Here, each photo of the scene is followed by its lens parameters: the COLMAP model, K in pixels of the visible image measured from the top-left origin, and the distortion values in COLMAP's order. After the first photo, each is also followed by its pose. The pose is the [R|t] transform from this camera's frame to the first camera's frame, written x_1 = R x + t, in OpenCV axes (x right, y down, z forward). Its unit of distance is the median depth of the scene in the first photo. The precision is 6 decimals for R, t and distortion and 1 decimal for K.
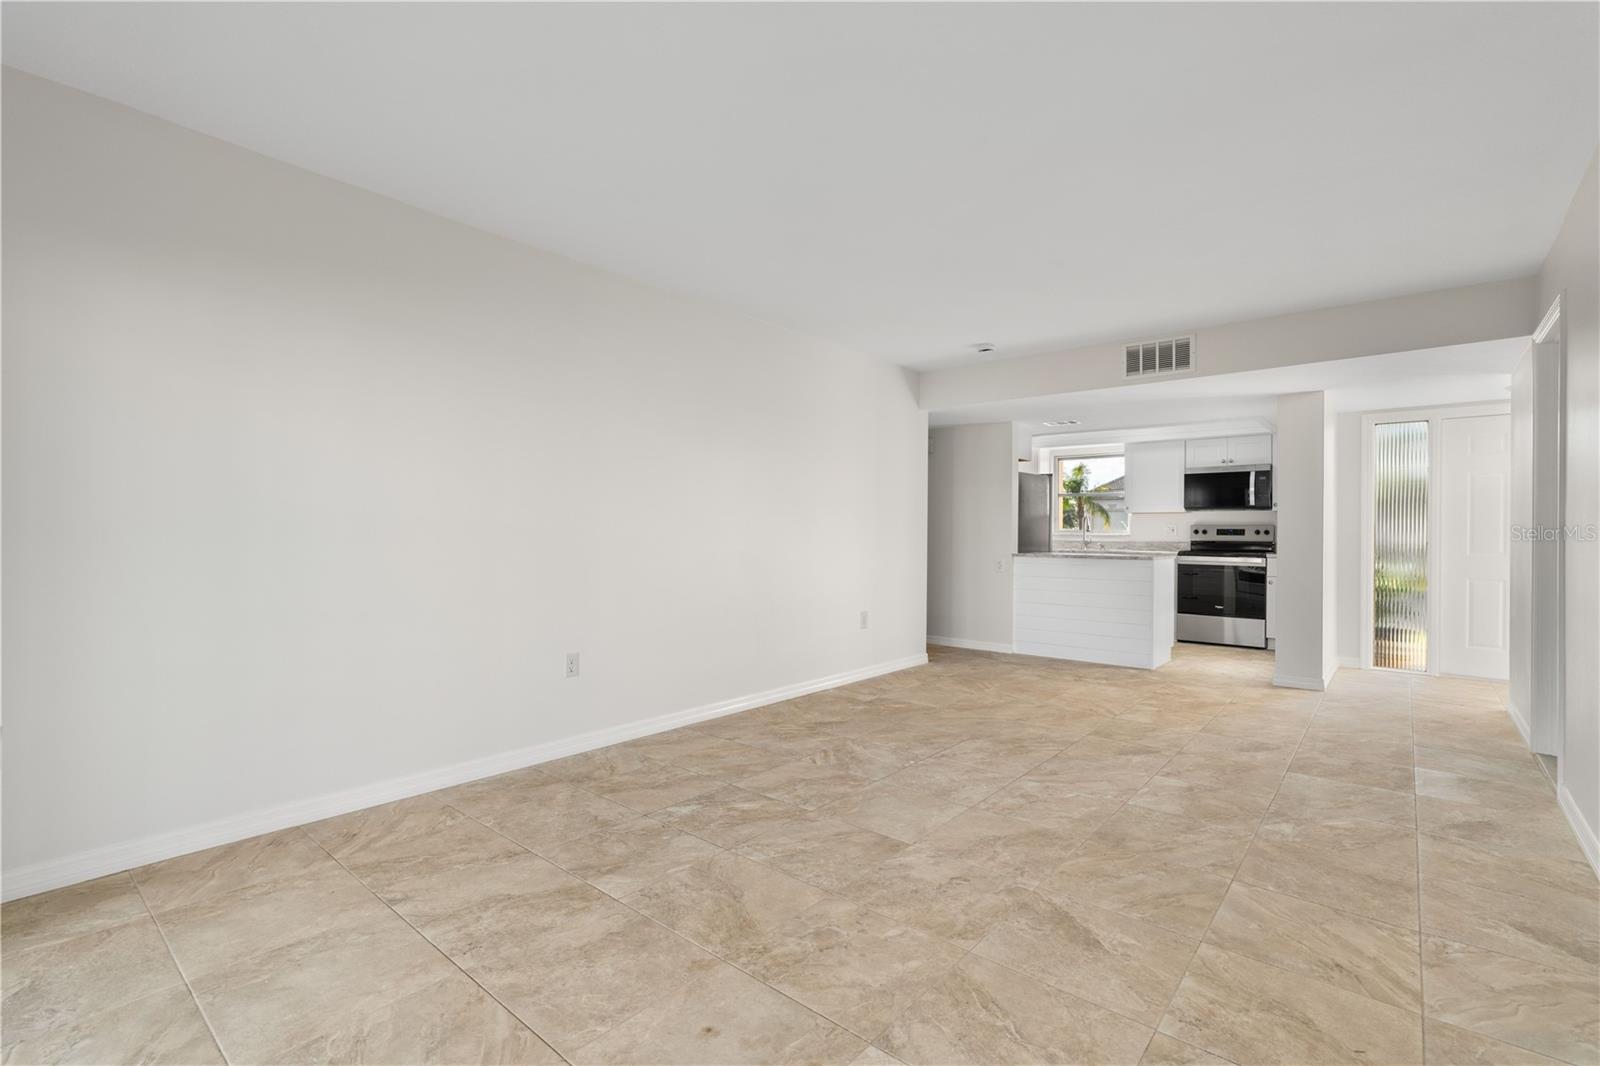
lens RADIAL K [[719.9, 0, 802.9], [0, 719.9, 512.2], [0, 0, 1]] dist [-0.004607, 0.001429]
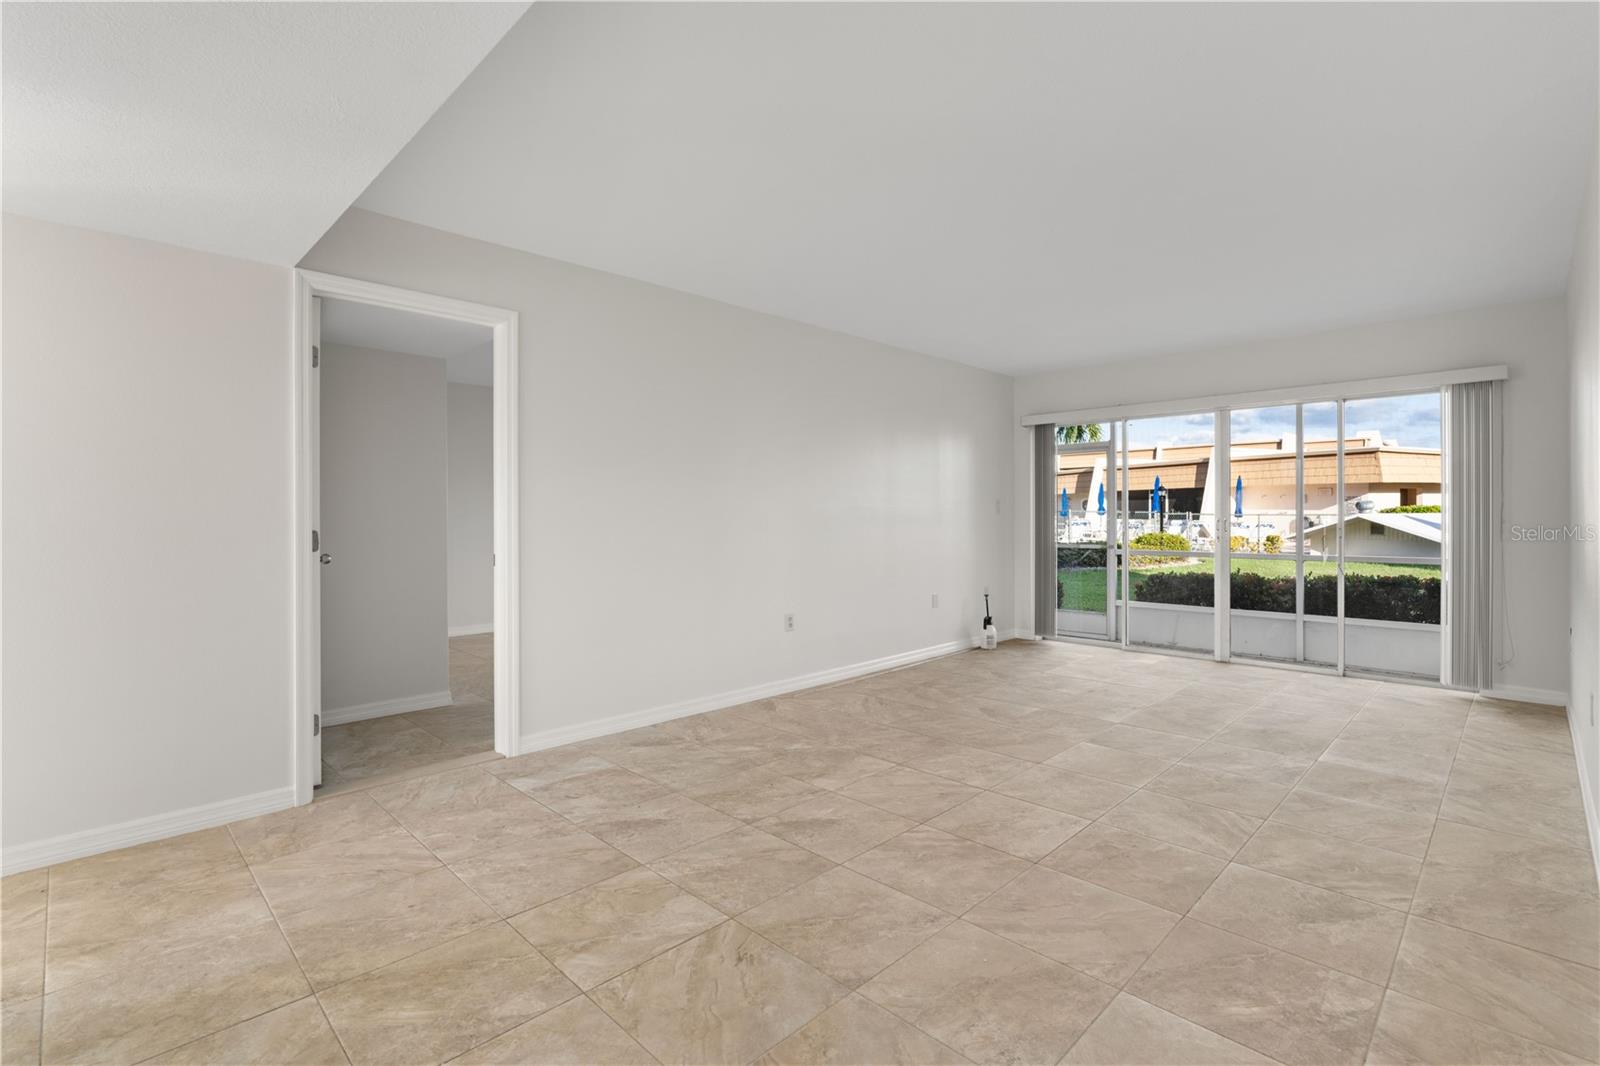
lens RADIAL K [[732.1, 0, 807.8], [0, 732.1, 526.8], [0, 0, 1]] dist [-0.009046, 0.004757]
pose [[-0.996670, -0.004999, 0.081384, 0.460887], [-0.005896, 0.999924, -0.010787, 0.042639], [-0.081324, -0.011231, -0.996624, 1.990651]]
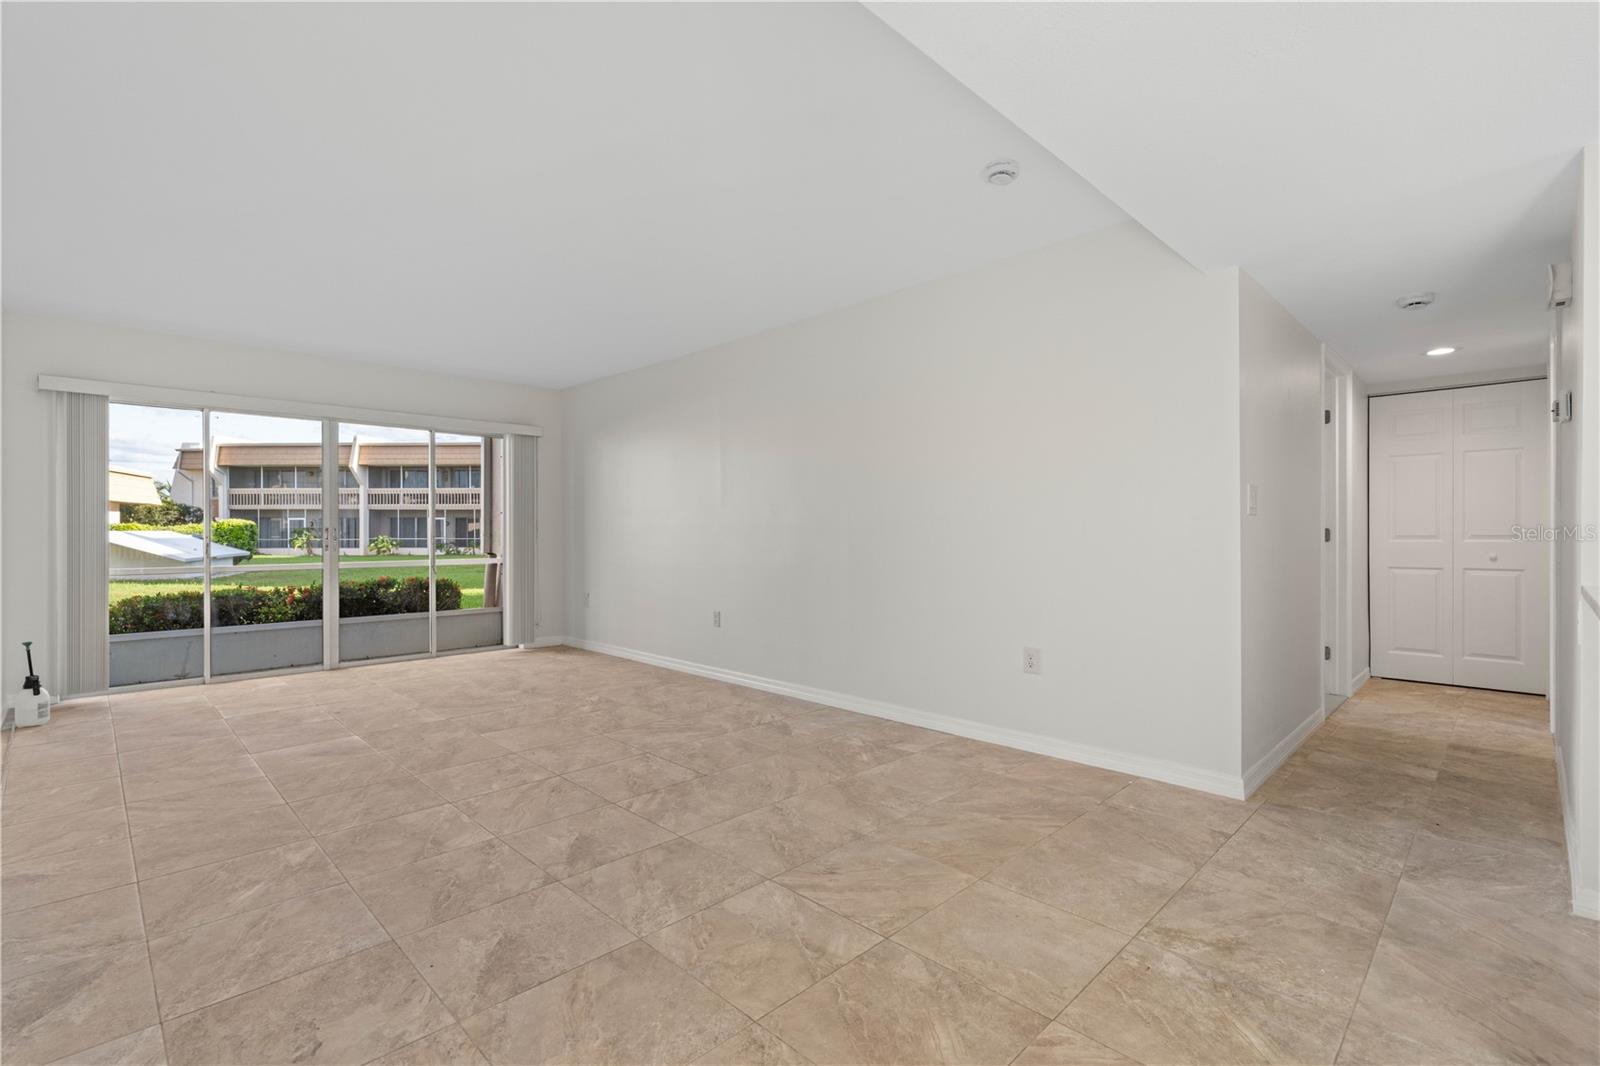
lens RADIAL K [[725.8, 0, 801.4], [0, 725.8, 534.3], [0, 0, 1]] dist [-0.005857, 0.001980]
pose [[-0.089762, -0.005682, -0.995947, 1.270185], [0.027742, 0.999581, -0.008203, 0.060711], [0.995577, -0.028365, -0.089567, 1.446192]]
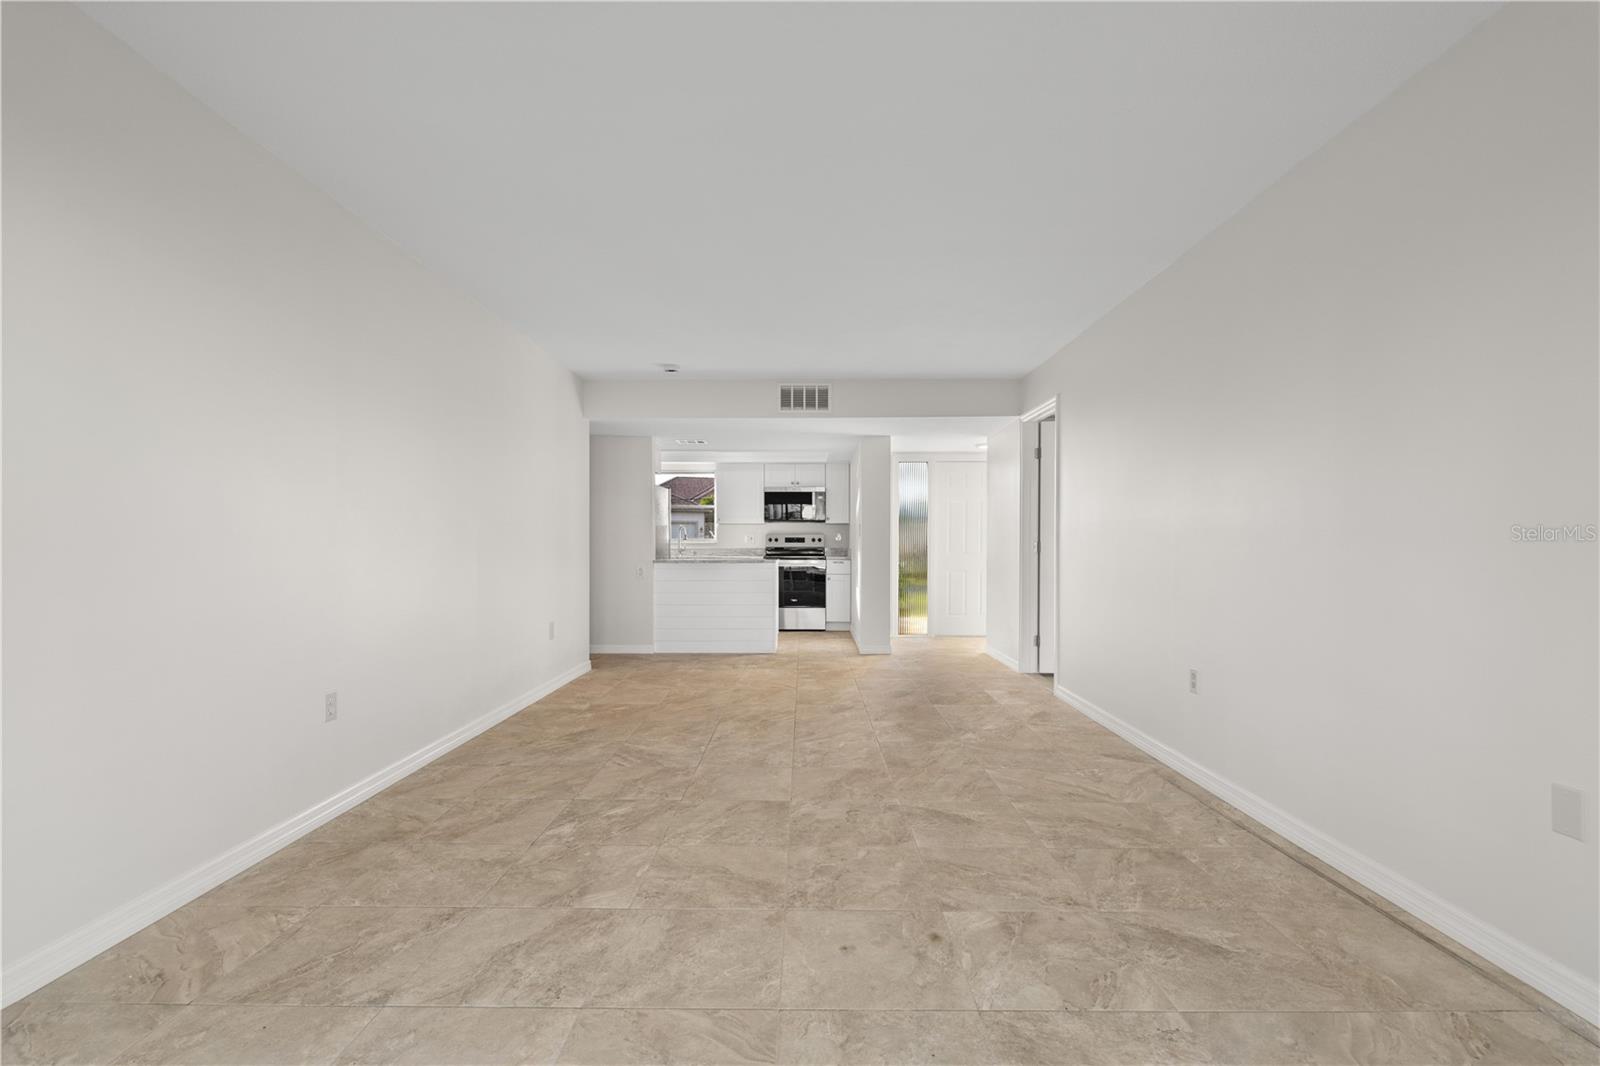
lens RADIAL K [[725.8, 0, 801.4], [0, 725.8, 534.3], [0, 0, 1]] dist [-0.005857, 0.001980]
pose [[0.768748, 0.002287, 0.639547, -0.477497], [-0.012518, 0.999856, 0.011472, 0.007881], [-0.639429, -0.016825, 0.768666, 0.062839]]
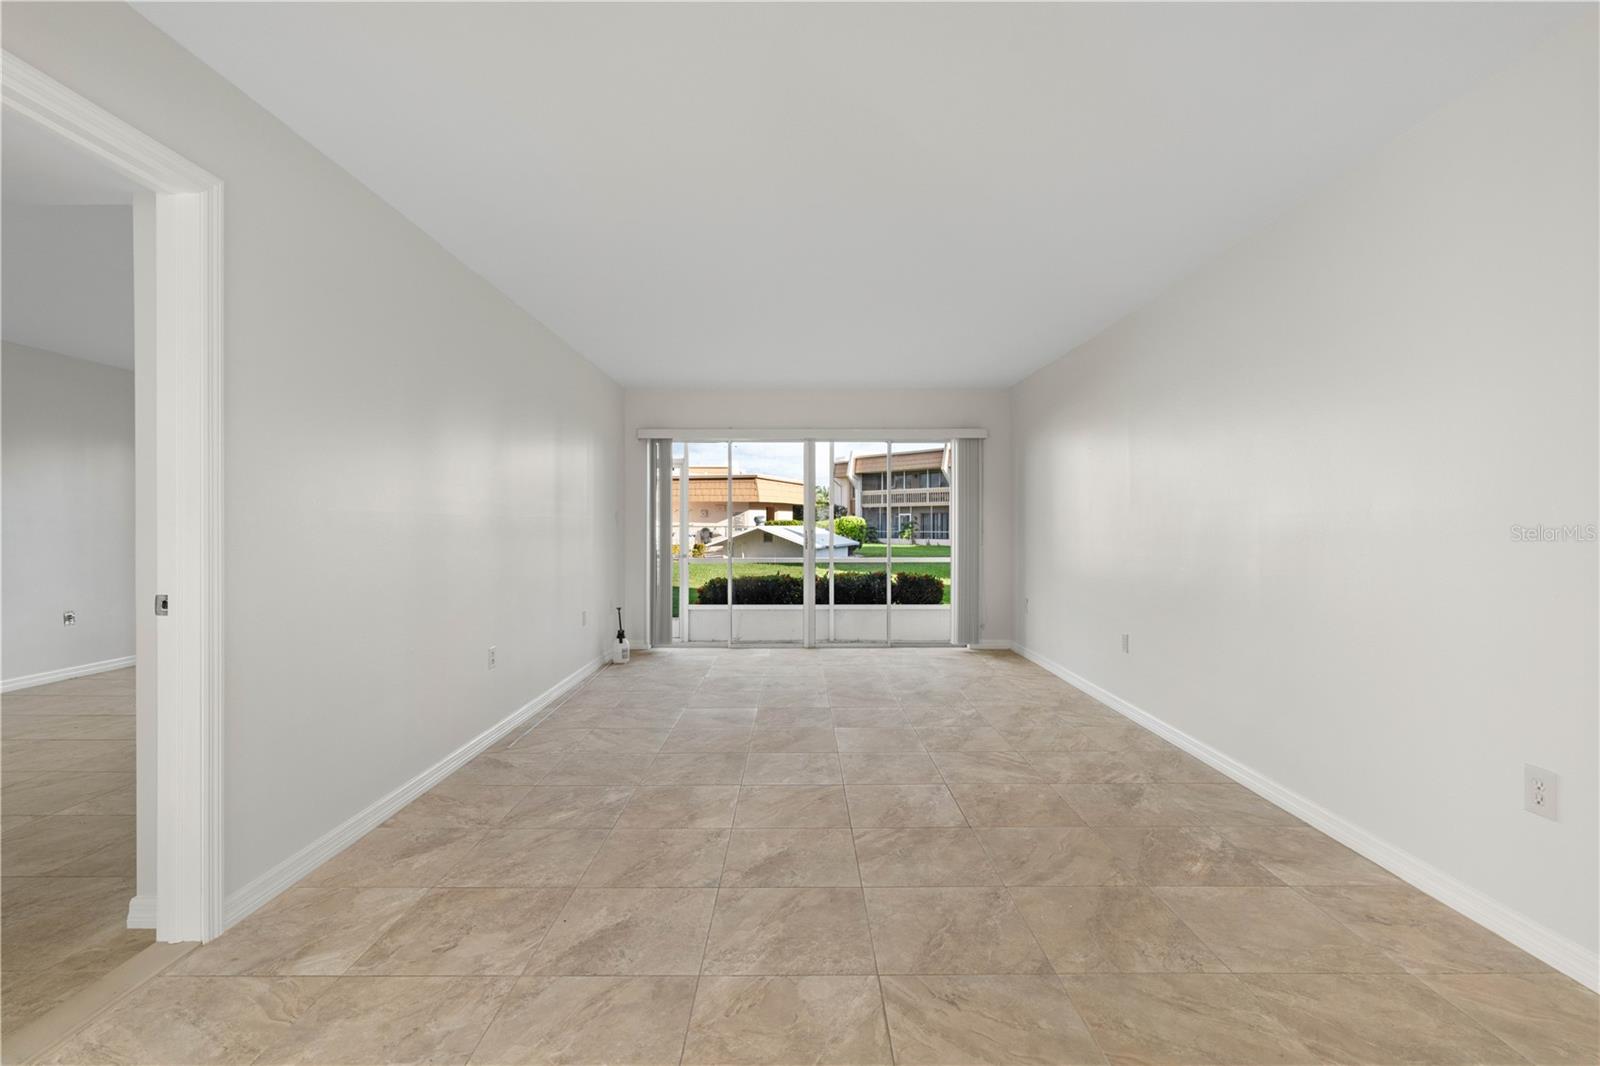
lens RADIAL K [[720.2, 0, 800.0], [0, 720.2, 533.0], [0, 0, 1]] dist [-0.005102, 0.001079]
pose [[-0.764119, -0.000817, -0.645075, 0.999774], [0.011557, 0.999821, -0.014956, 0.037844], [0.644972, -0.018883, -0.763973, 1.750862]]
